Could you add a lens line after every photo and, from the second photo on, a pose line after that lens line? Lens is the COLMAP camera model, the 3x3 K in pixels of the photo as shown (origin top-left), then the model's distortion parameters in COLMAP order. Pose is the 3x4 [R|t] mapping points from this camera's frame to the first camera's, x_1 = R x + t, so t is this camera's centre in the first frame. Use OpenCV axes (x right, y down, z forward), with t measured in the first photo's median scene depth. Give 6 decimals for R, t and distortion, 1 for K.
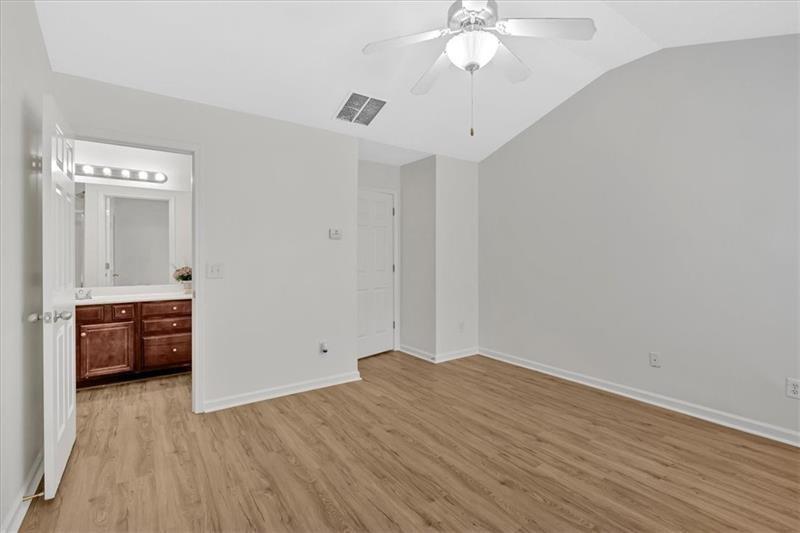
lens RADIAL K [[361.6, 0, 400.2], [0, 361.6, 257.7], [0, 0, 1]] dist [-0.010592, 0.003549]
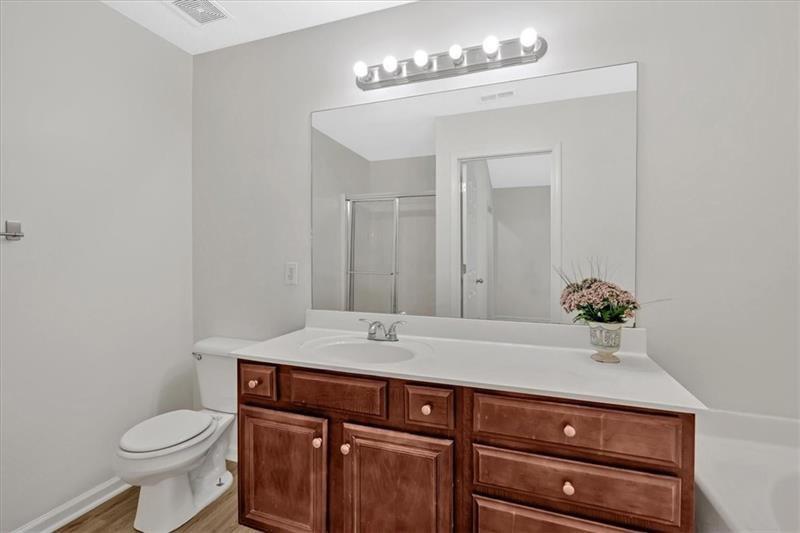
lens RADIAL K [[361.6, 0, 400.7], [0, 361.6, 264.2], [0, 0, 1]] dist [-0.010592, 0.003549]
pose [[0.577934, 0.015048, -0.815945, -0.502500], [-0.010556, 0.999884, 0.010963, 0.011458], [0.816016, 0.002277, 0.578025, 0.772182]]
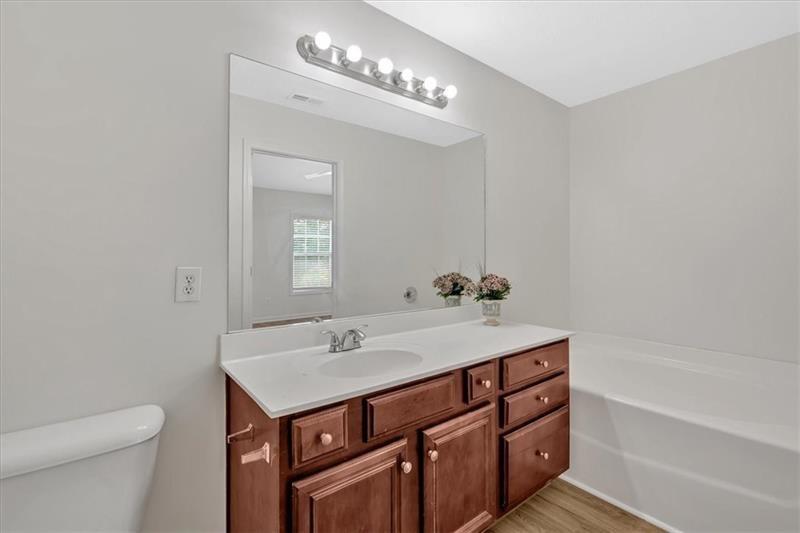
lens RADIAL K [[361.6, 0, 400.7], [0, 361.6, 259.7], [0, 0, 1]] dist [-0.010592, 0.003549]
pose [[0.998486, -0.003807, 0.054884, -0.874733], [0.004197, 0.999967, -0.006978, 0.013015], [-0.054855, 0.007198, 0.998468, 0.587905]]
